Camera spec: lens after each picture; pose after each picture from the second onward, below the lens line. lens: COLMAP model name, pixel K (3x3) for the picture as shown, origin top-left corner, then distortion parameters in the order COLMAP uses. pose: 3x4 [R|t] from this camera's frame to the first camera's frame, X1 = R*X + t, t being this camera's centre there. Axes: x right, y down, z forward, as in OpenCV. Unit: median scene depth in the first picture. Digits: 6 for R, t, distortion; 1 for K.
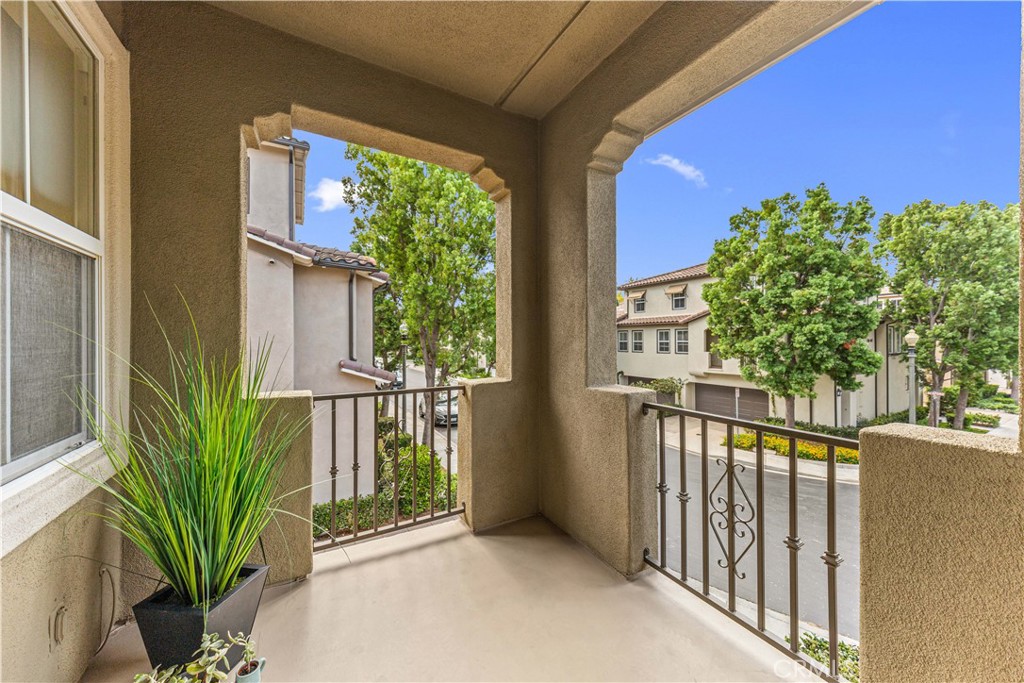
lens RADIAL K [[372.6, 0, 513.0], [0, 372.6, 339.0], [0, 0, 1]] dist [0.003554, -0.003336]
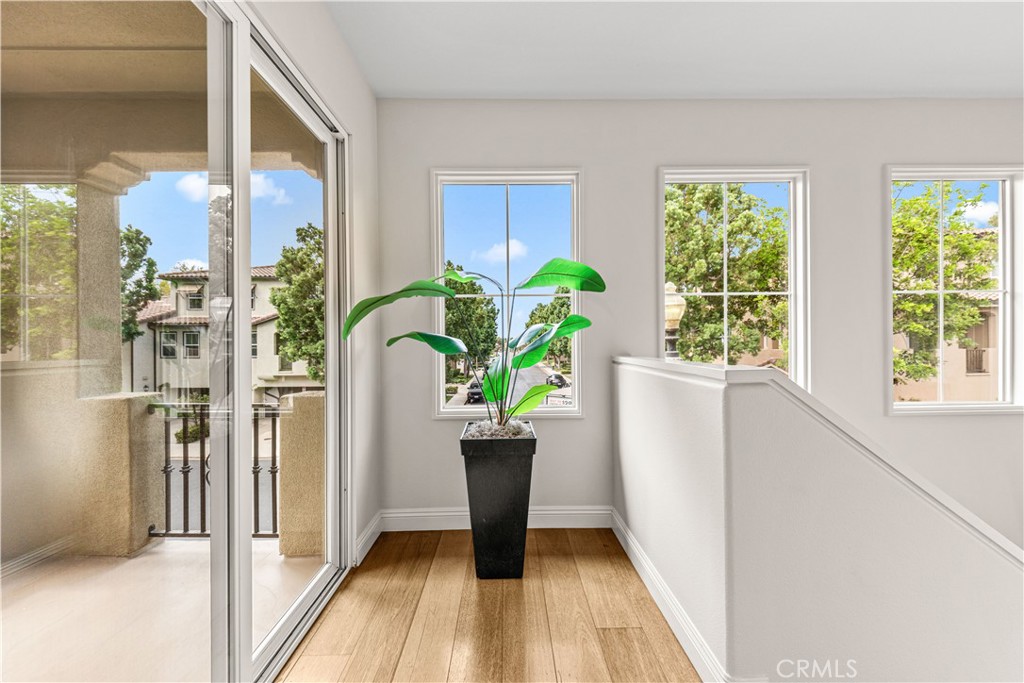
lens RADIAL K [[372.6, 0, 523.2], [0, 372.6, 339.9], [0, 0, 1]] dist [0.003554, -0.003336]
pose [[0.507409, -0.001425, 0.861704, -0.010568], [0.003479, 0.999994, -0.000395, -0.004425], [-0.861699, 0.003198, 0.507410, -0.101024]]
